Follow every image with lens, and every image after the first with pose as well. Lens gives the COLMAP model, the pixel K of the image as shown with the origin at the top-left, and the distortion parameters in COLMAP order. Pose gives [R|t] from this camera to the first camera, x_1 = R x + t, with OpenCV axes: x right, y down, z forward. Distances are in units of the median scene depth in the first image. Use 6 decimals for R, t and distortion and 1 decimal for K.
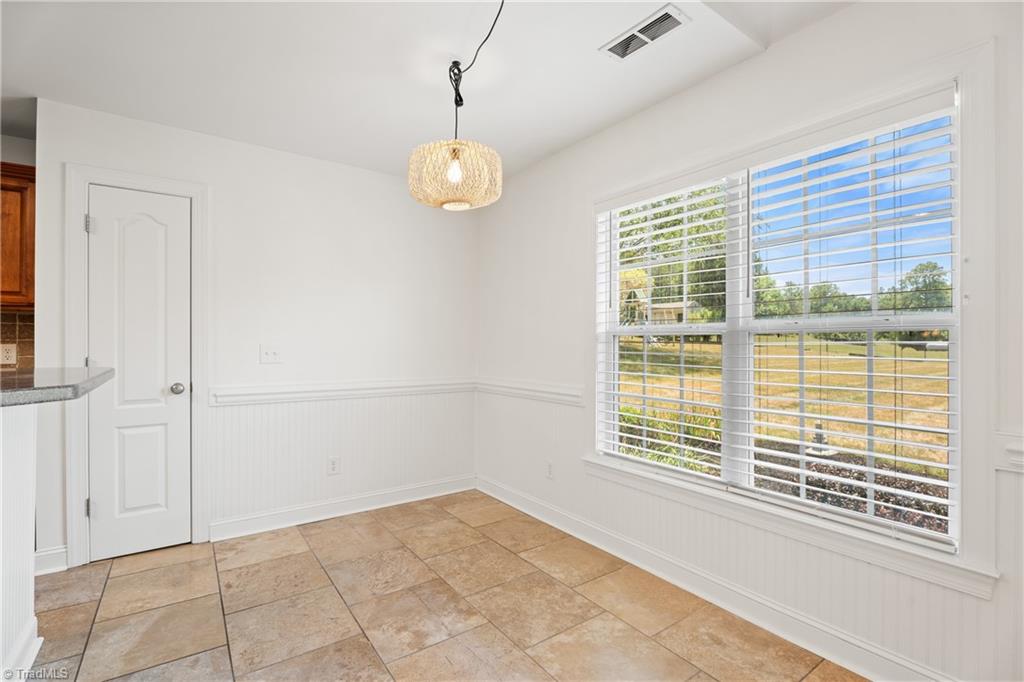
lens RADIAL K [[467.8, 0, 512.0], [0, 467.8, 341.0], [0, 0, 1]] dist [-0.019475, -0.000036]
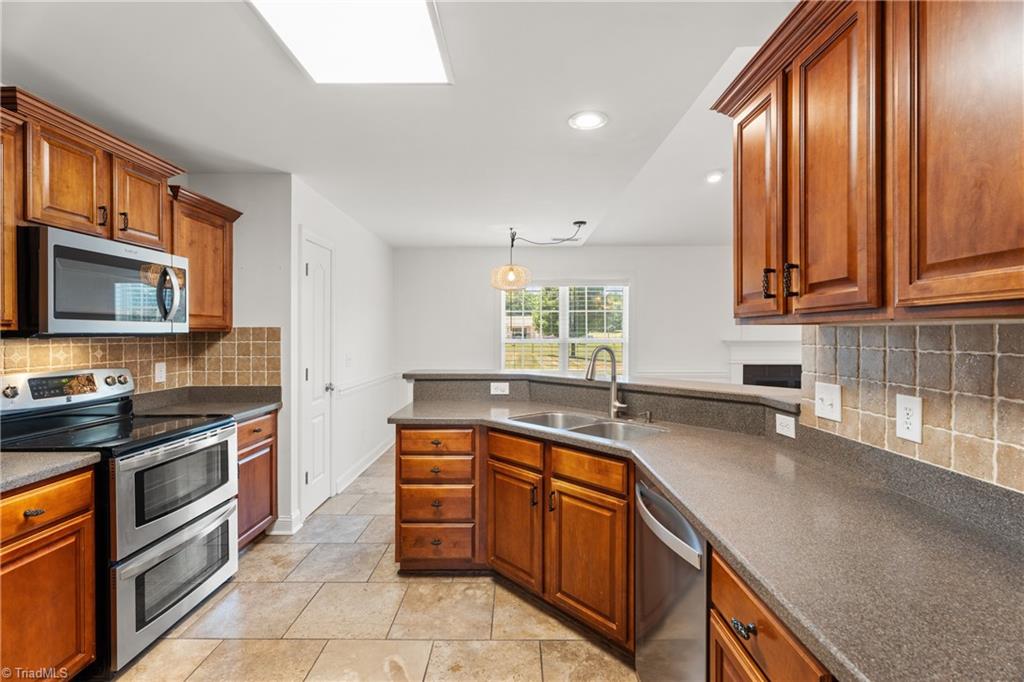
lens RADIAL K [[456.4, 0, 512.0], [0, 456.4, 341.0], [0, 0, 1]] dist [0.000367, -0.000115]
pose [[0.580106, -0.010221, 0.814477, -1.673889], [0.001387, 0.999932, 0.011561, -0.058445], [-0.814540, -0.005578, 0.580080, -0.280364]]
